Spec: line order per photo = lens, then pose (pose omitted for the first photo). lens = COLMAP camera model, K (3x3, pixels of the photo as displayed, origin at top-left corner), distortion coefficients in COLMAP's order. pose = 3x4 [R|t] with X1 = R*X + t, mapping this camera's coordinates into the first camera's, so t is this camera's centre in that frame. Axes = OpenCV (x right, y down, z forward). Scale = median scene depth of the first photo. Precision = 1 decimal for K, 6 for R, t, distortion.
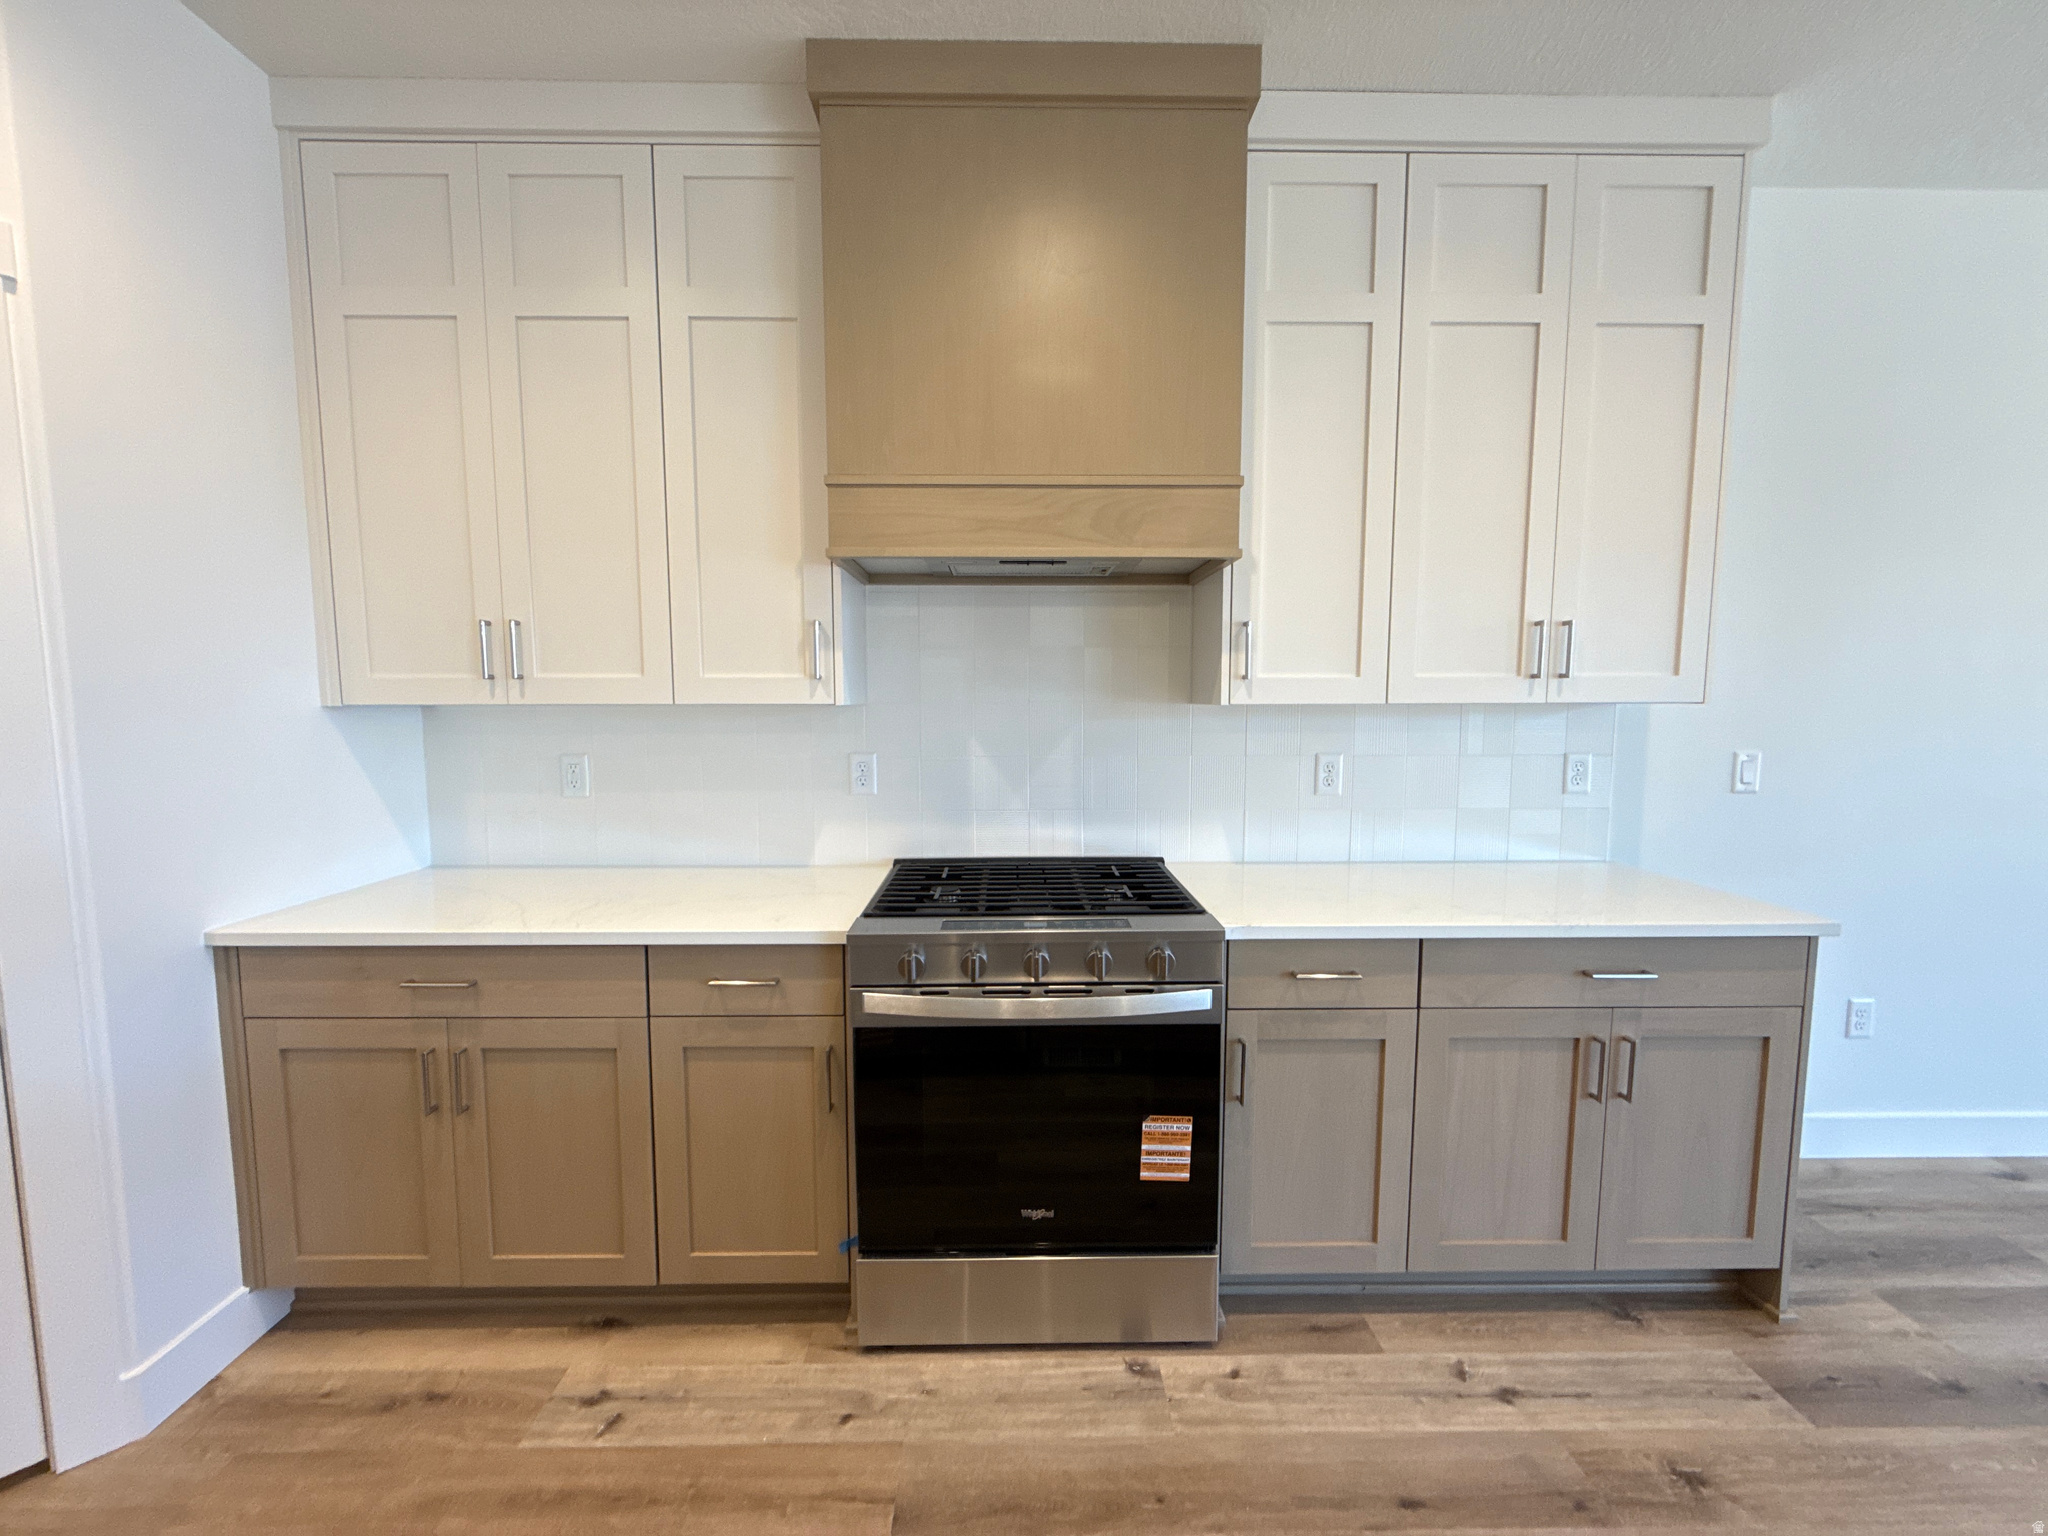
lens RADIAL K [[818.2, 0, 1012.3], [0, 818.2, 769.1], [0, 0, 1]] dist [-0.001270, 0.000256]
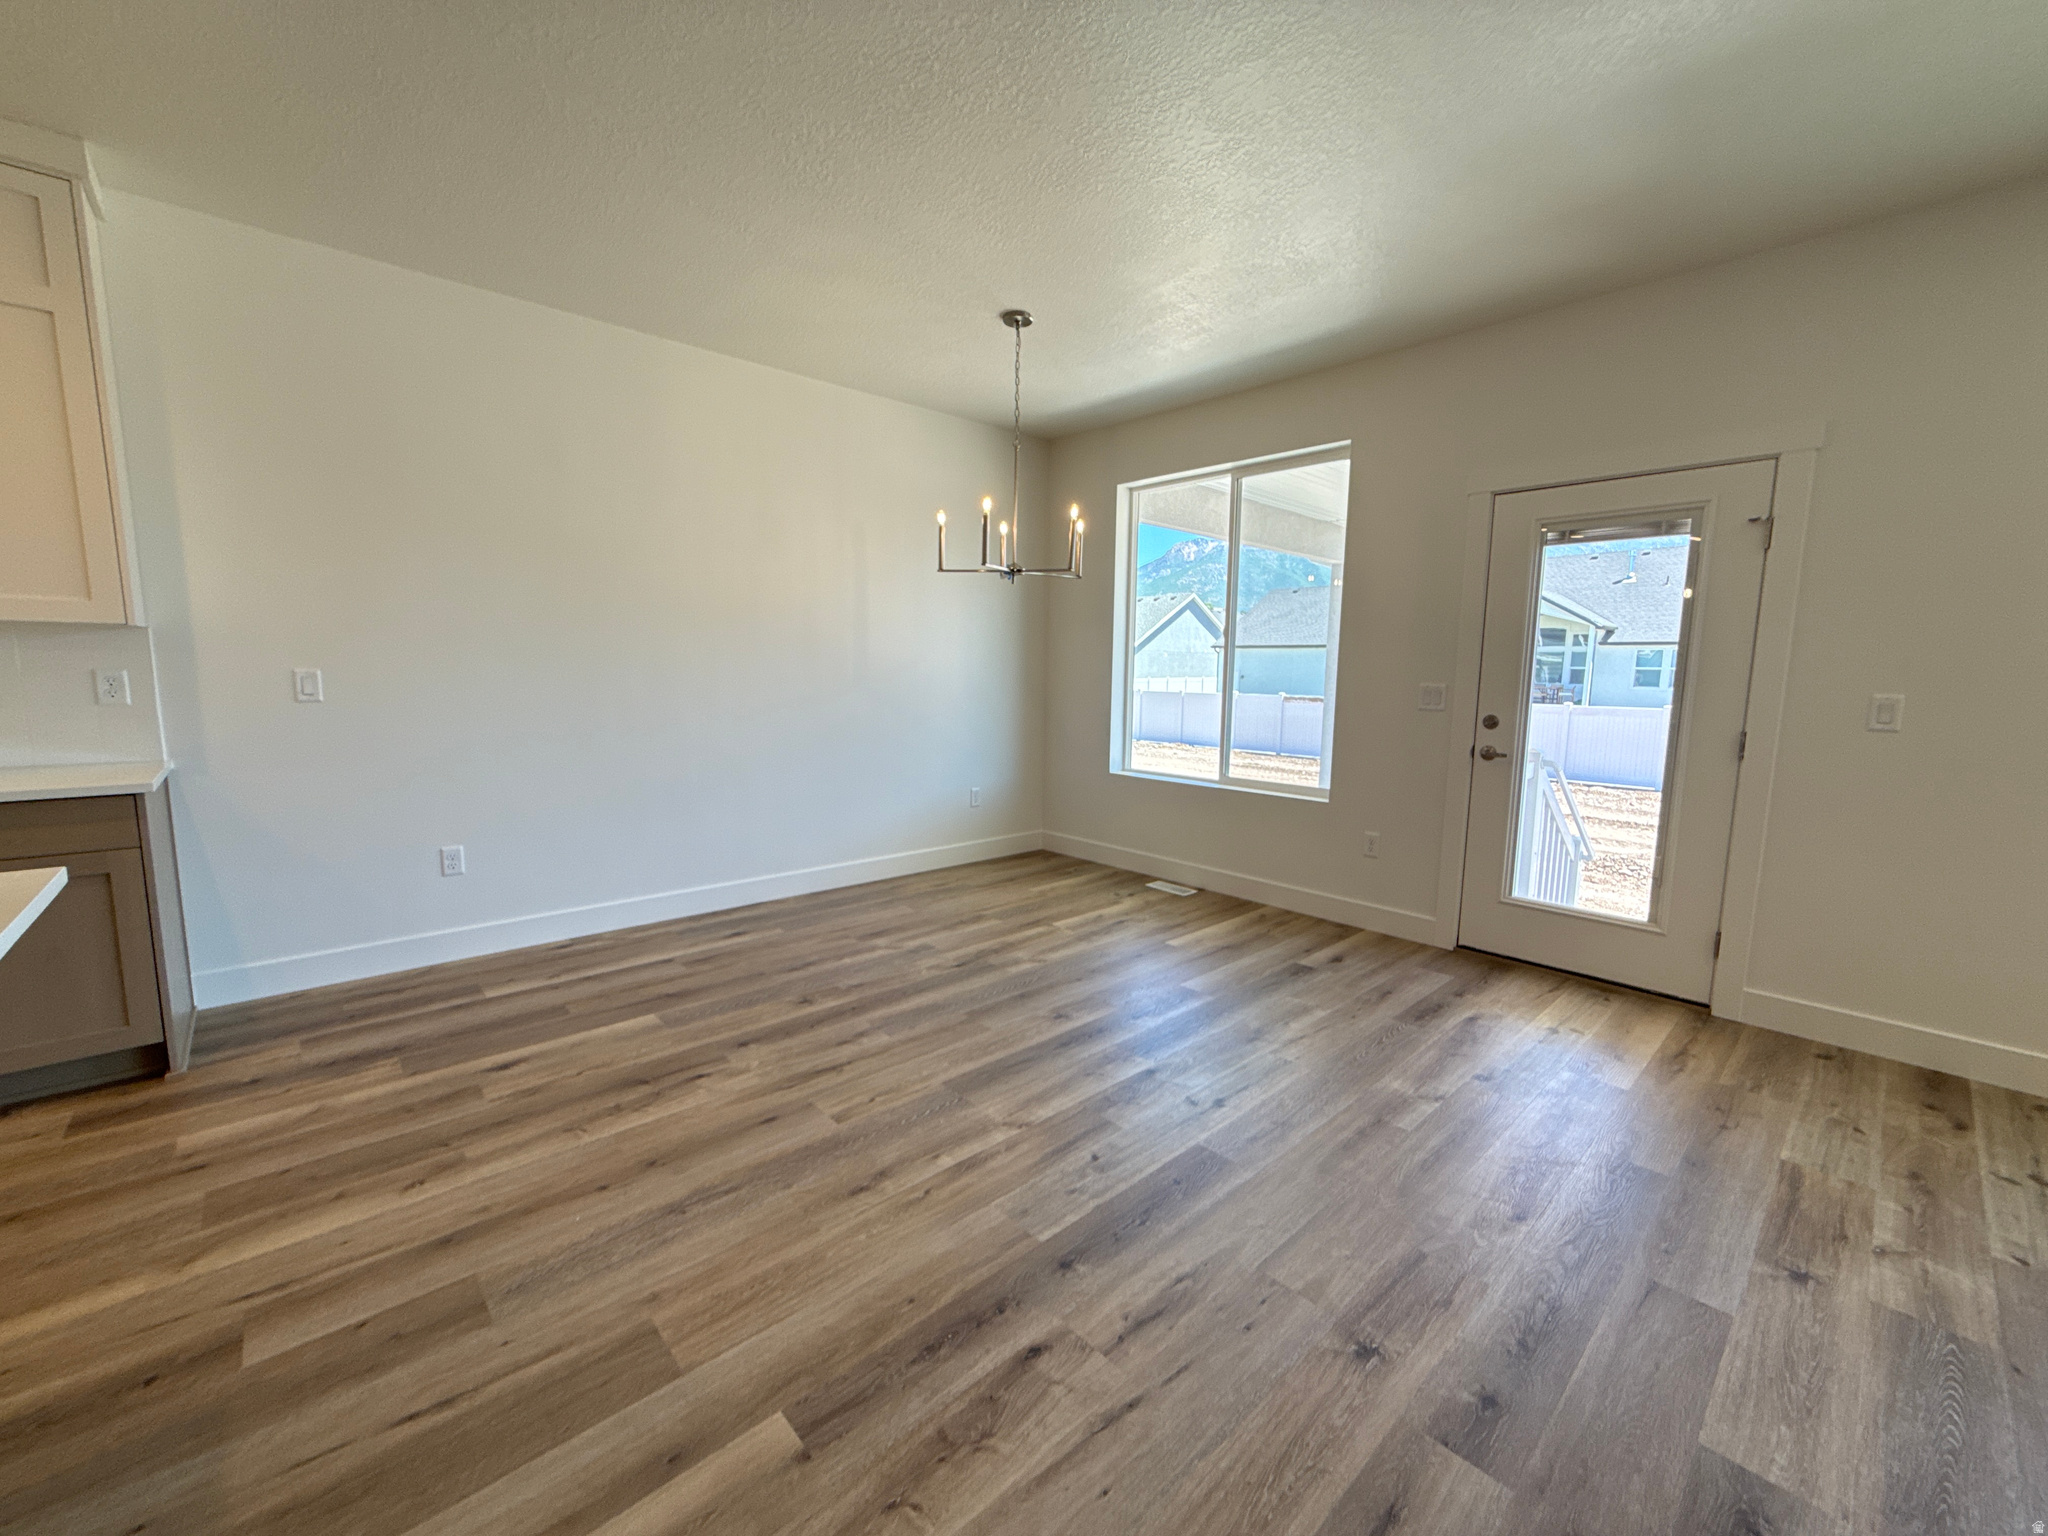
lens RADIAL K [[818.2, 0, 1011.3], [0, 818.2, 773.2], [0, 0, 1]] dist [-0.001270, 0.000256]
pose [[0.750719, -0.078134, 0.655985, 1.048276], [0.045386, 0.996735, 0.066780, 0.127839], [-0.659061, -0.020360, 0.751814, -0.867374]]
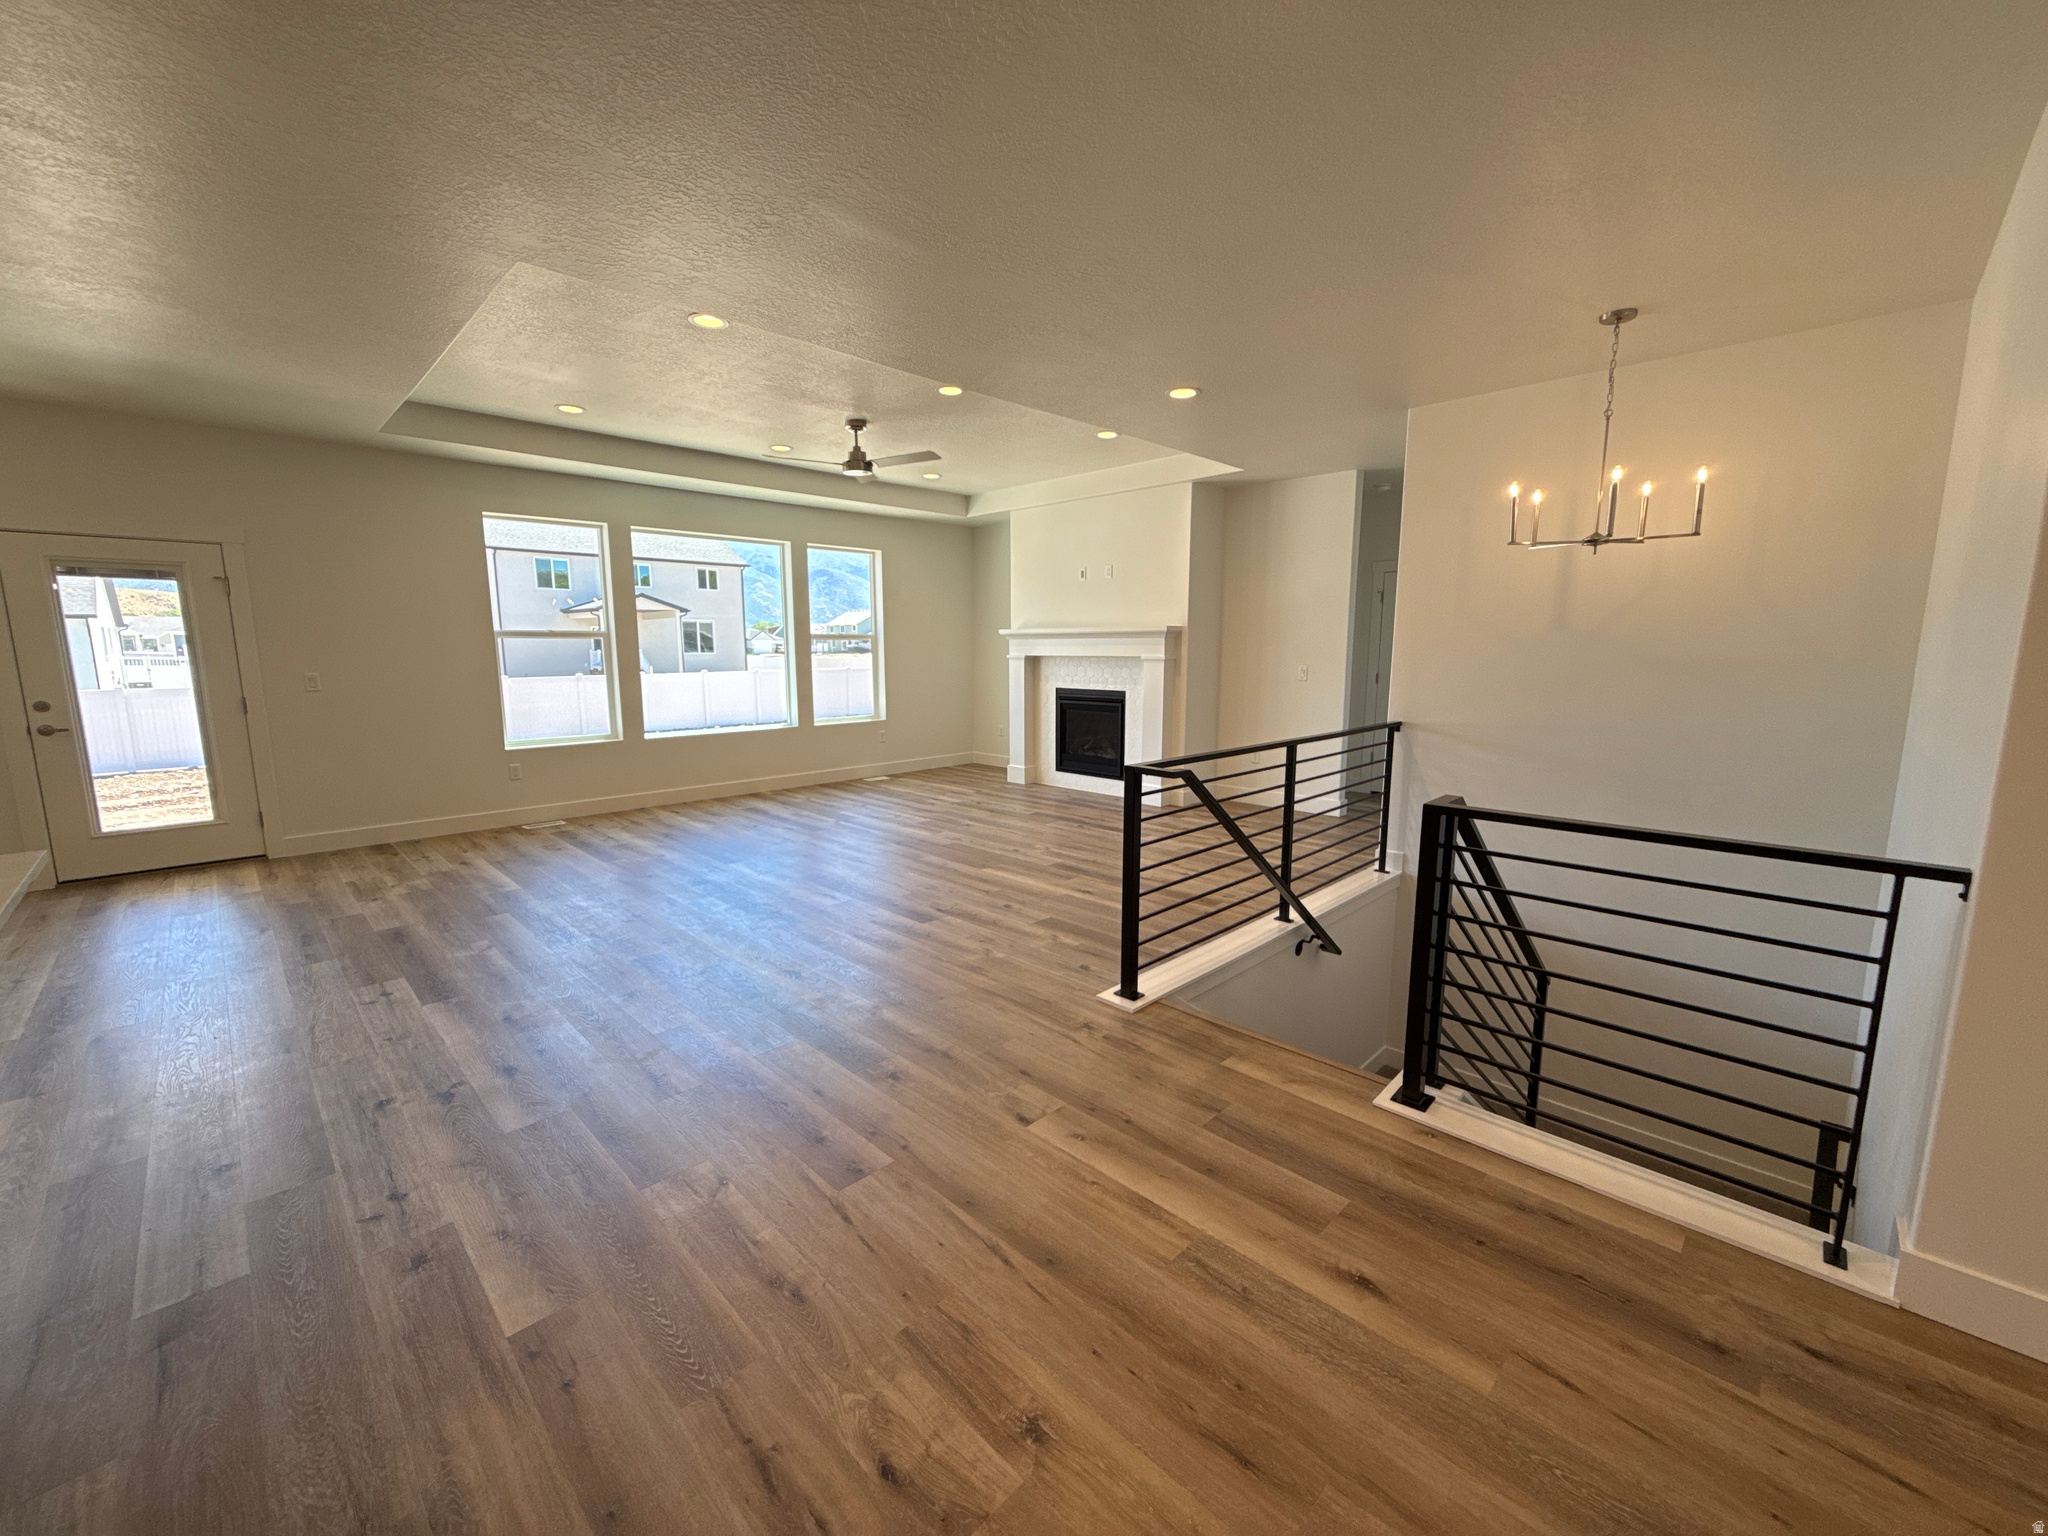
lens RADIAL K [[818.2, 0, 1030.5], [0, 818.2, 768.5], [0, 0, 1]] dist [-0.001270, 0.000256]
pose [[-0.701025, -0.105279, 0.705323, -0.666910], [0.062130, 0.976266, 0.207472, 0.045798], [-0.710425, 0.189265, -0.677846, -0.594347]]
